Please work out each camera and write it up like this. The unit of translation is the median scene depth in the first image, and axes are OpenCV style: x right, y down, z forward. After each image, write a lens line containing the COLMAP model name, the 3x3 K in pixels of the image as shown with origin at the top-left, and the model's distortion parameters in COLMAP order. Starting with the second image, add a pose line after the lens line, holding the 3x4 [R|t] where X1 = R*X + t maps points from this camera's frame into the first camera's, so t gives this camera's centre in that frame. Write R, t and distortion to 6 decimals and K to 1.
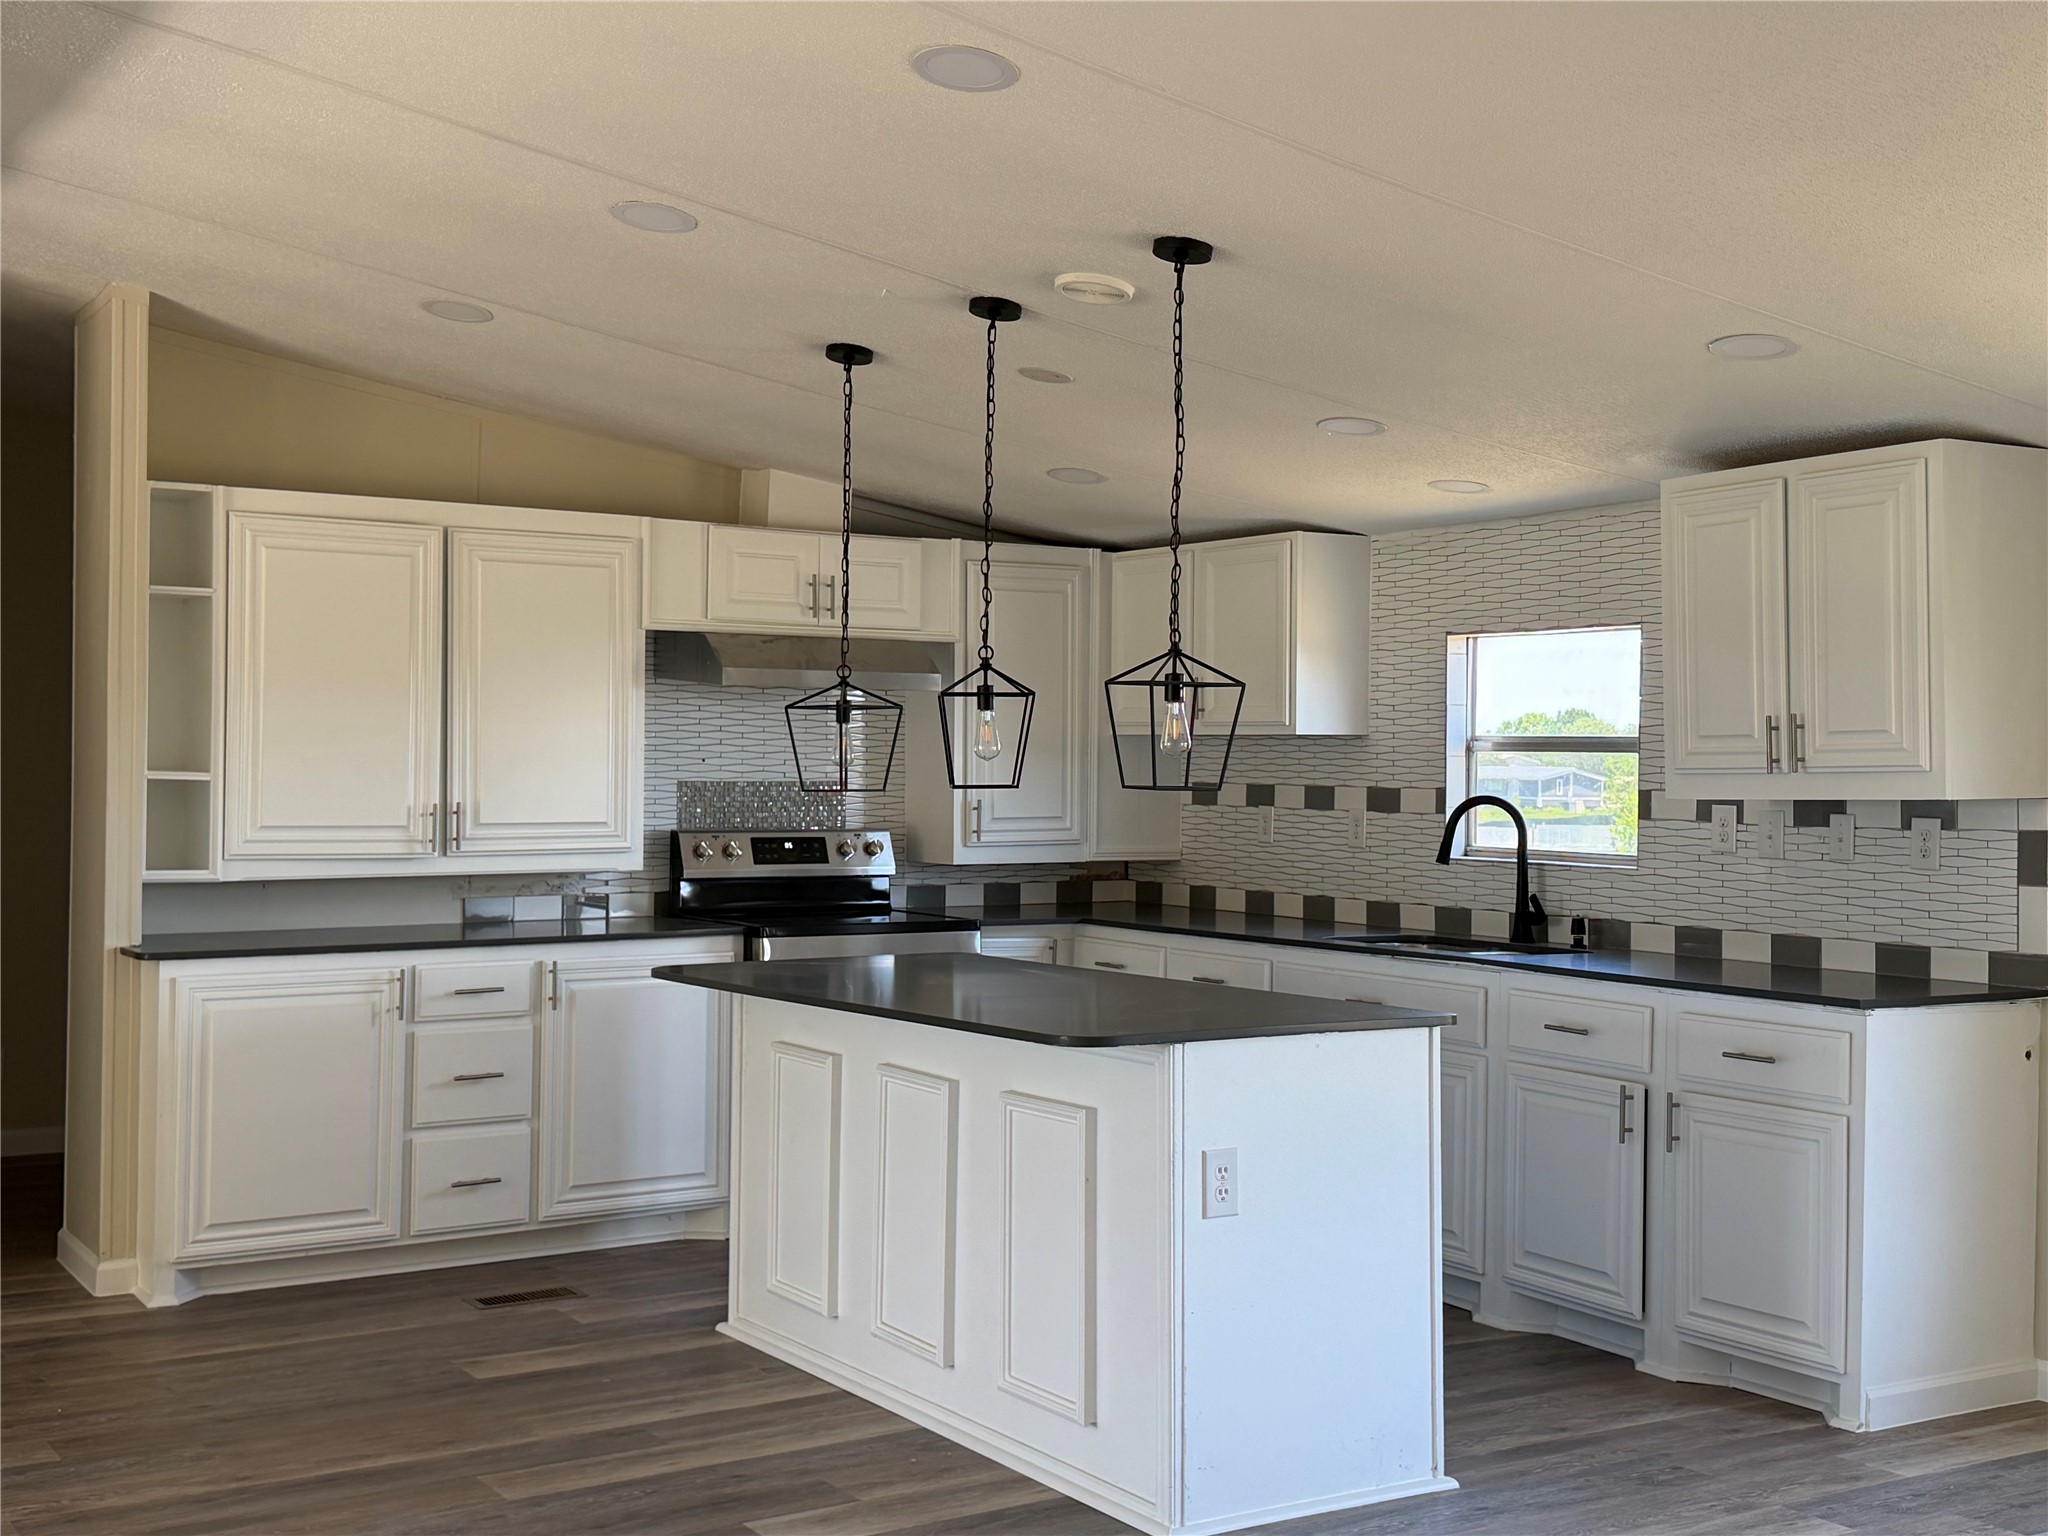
lens RADIAL K [[2396.9, 0, 1031.7], [0, 2396.9, 755.7], [0, 0, 1]] dist [0.101491, 0.000000]
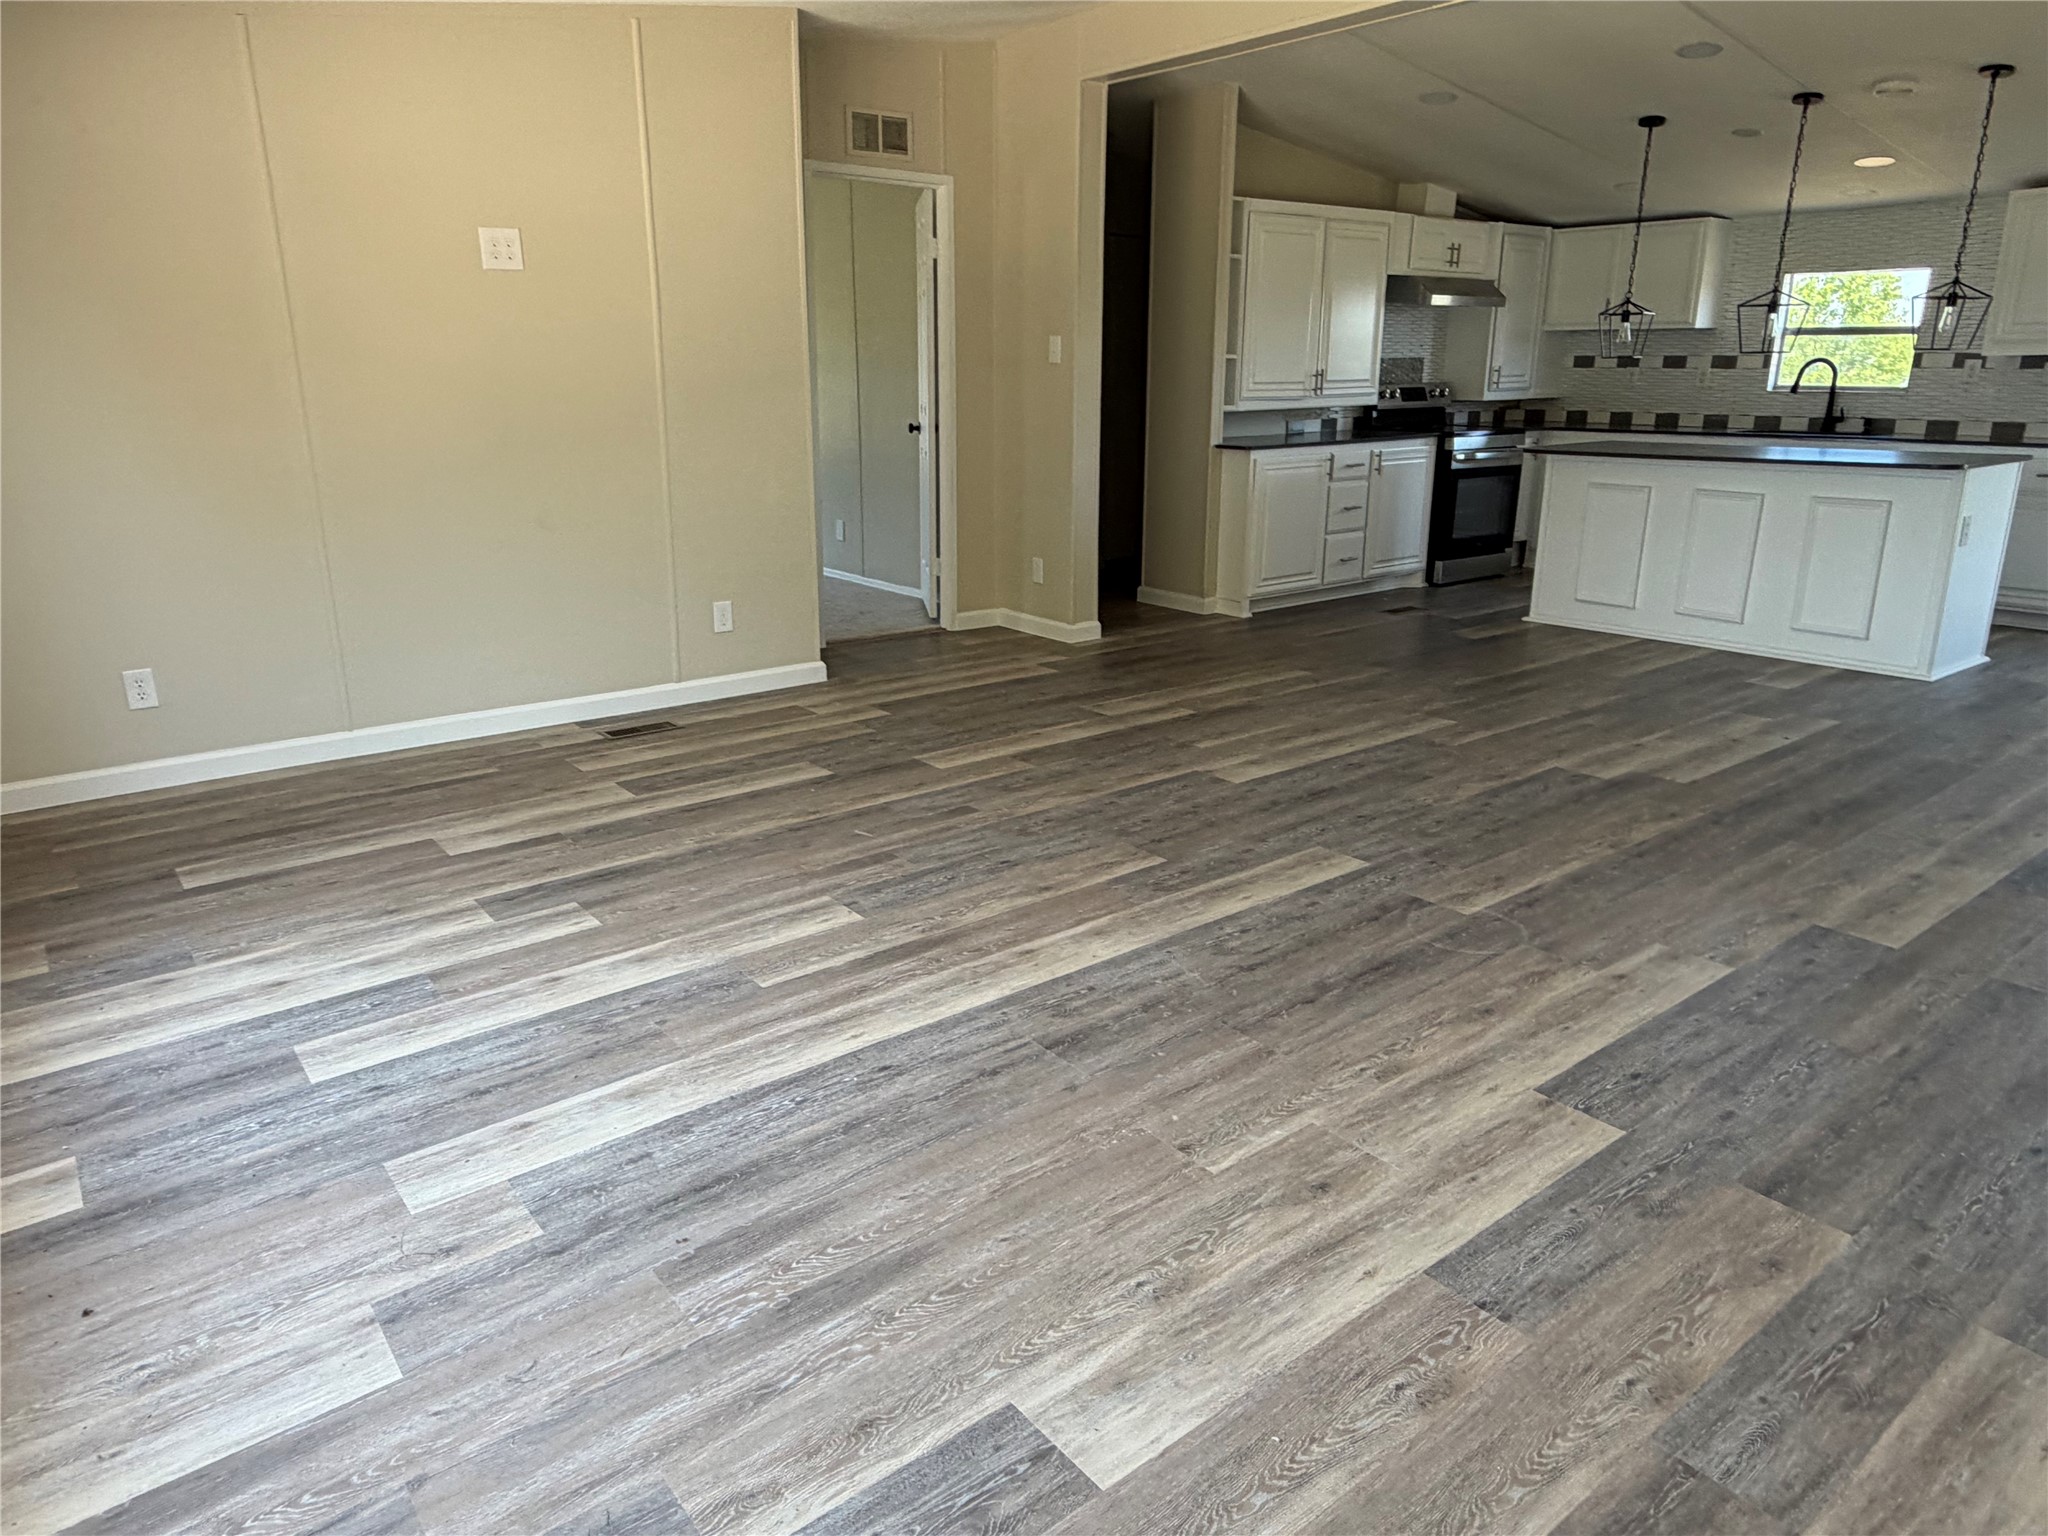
lens RADIAL K [[1324.5, 0, 1033.2], [0, 1324.5, 790.9], [0, 0, 1]] dist [0.010613, -0.000855]
pose [[0.994748, -0.042815, 0.092974, -0.703274], [0.011572, 0.949534, 0.313450, 0.004485], [-0.101703, -0.310728, 0.945042, -0.133756]]
